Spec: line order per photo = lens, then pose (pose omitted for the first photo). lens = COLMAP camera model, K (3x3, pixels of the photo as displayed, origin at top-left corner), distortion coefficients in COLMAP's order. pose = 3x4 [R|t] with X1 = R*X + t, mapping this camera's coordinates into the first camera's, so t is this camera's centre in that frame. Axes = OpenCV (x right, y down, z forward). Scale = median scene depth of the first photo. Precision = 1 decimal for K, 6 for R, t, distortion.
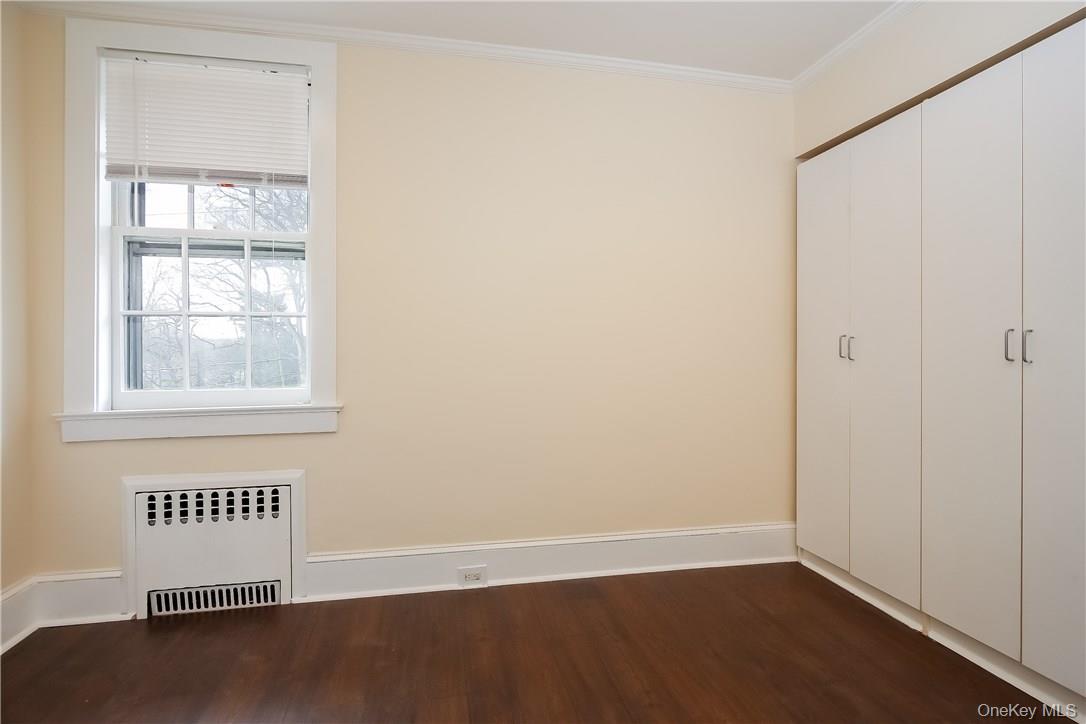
lens RADIAL K [[550.3, 0, 541.2], [0, 550.3, 362.9], [0, 0, 1]] dist [0.002249, -0.000073]
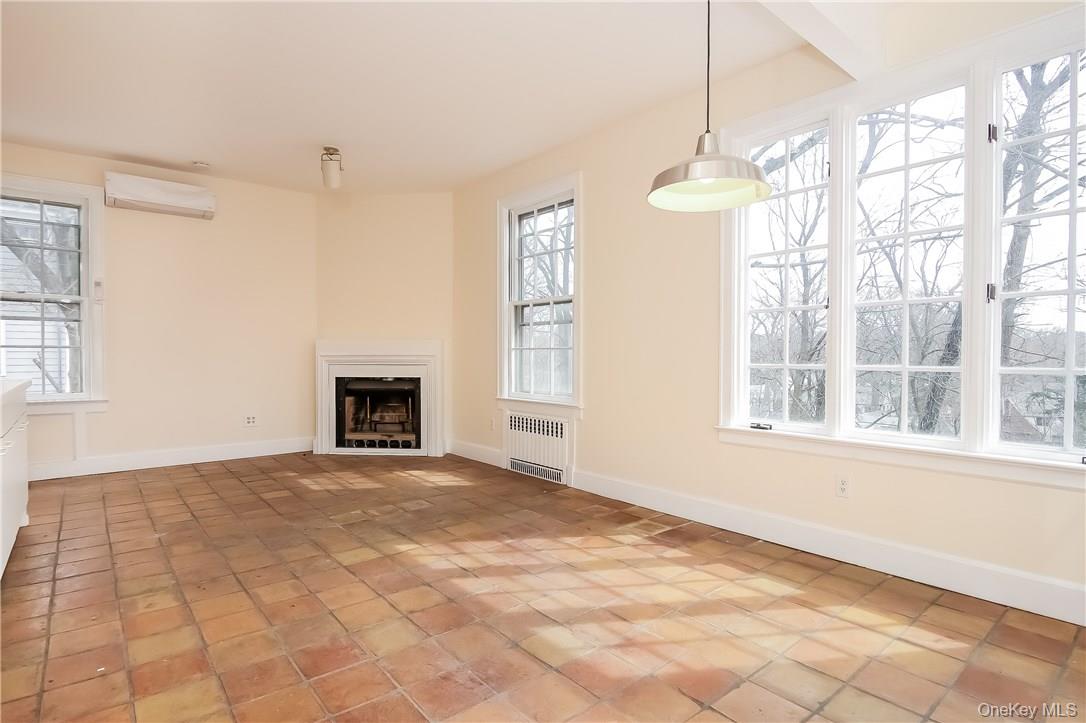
lens RADIAL K [[550.3, 0, 541.2], [0, 550.3, 362.4], [0, 0, 1]] dist [0.002249, -0.000073]
pose [[0.481878, 0.010999, -0.876169, 1.279383], [-0.003206, 0.999937, 0.010790, -0.003904], [0.876232, -0.002391, 0.481883, 0.021295]]
